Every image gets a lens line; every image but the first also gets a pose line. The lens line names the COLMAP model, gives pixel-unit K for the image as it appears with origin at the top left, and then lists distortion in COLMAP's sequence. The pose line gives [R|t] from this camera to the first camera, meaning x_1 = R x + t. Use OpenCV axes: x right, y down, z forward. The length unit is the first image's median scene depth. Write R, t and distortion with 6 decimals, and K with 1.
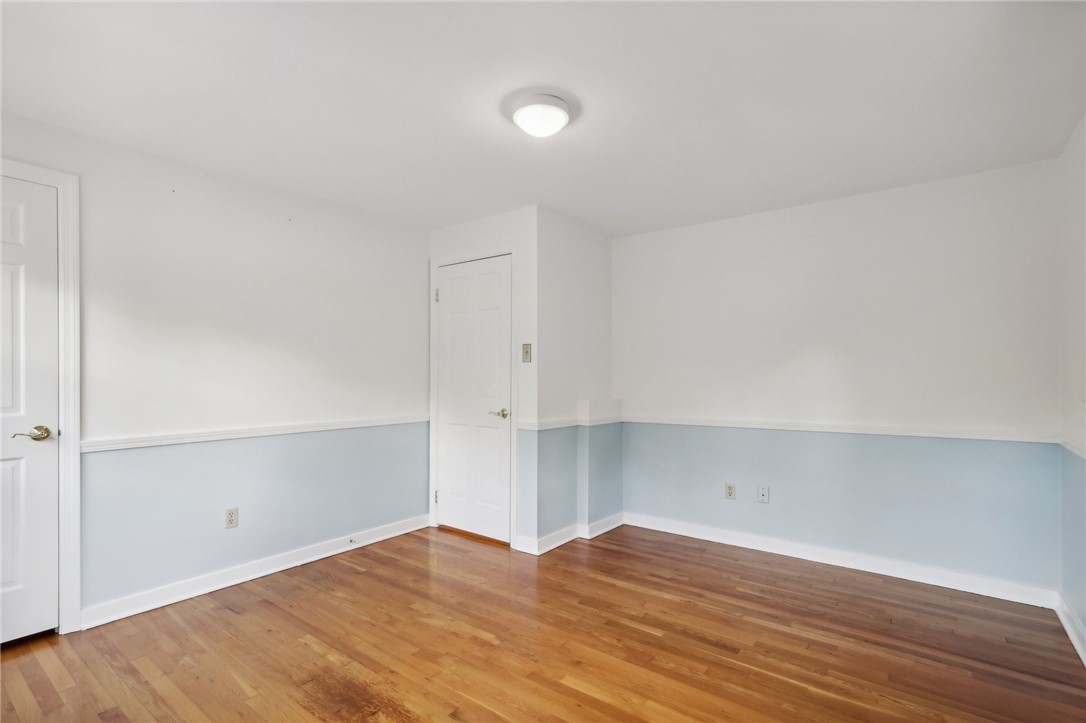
lens RADIAL K [[505.0, 0, 539.2], [0, 505.0, 357.7], [0, 0, 1]] dist [0.000140, 0.000330]
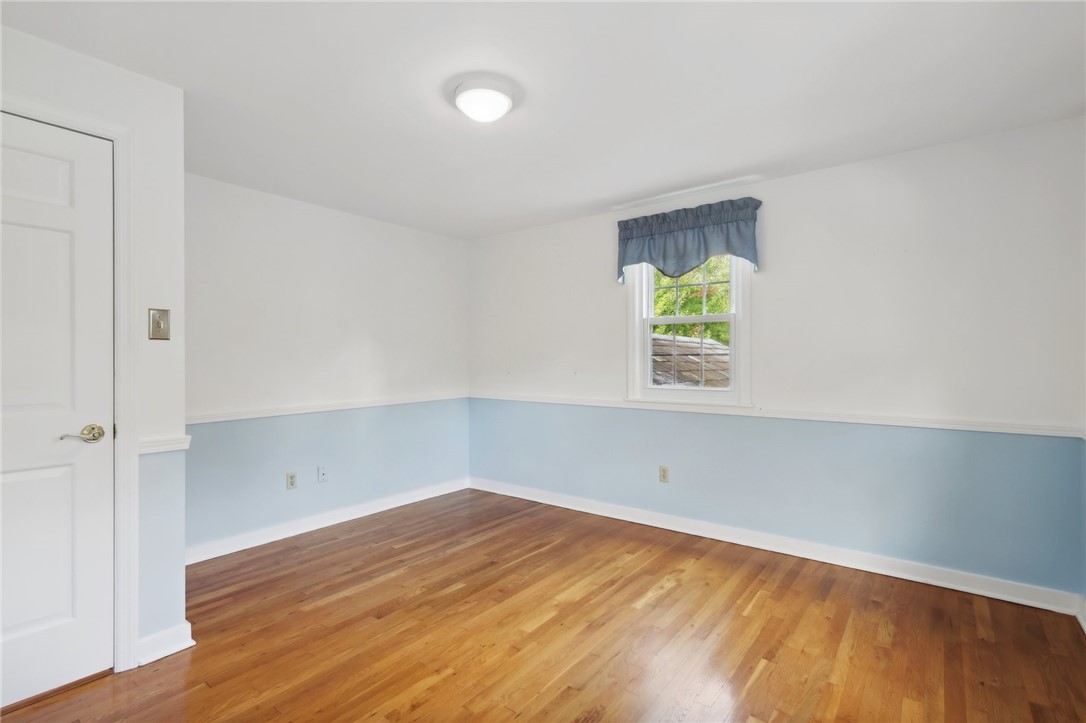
lens RADIAL K [[505.0, 0, 539.2], [0, 505.0, 357.7], [0, 0, 1]] dist [0.000140, 0.000330]
pose [[0.027029, 0.001020, 0.999634, -0.784402], [-0.028699, 0.999588, -0.000244, 0.022714], [-0.999223, -0.028682, 0.027048, 0.700485]]
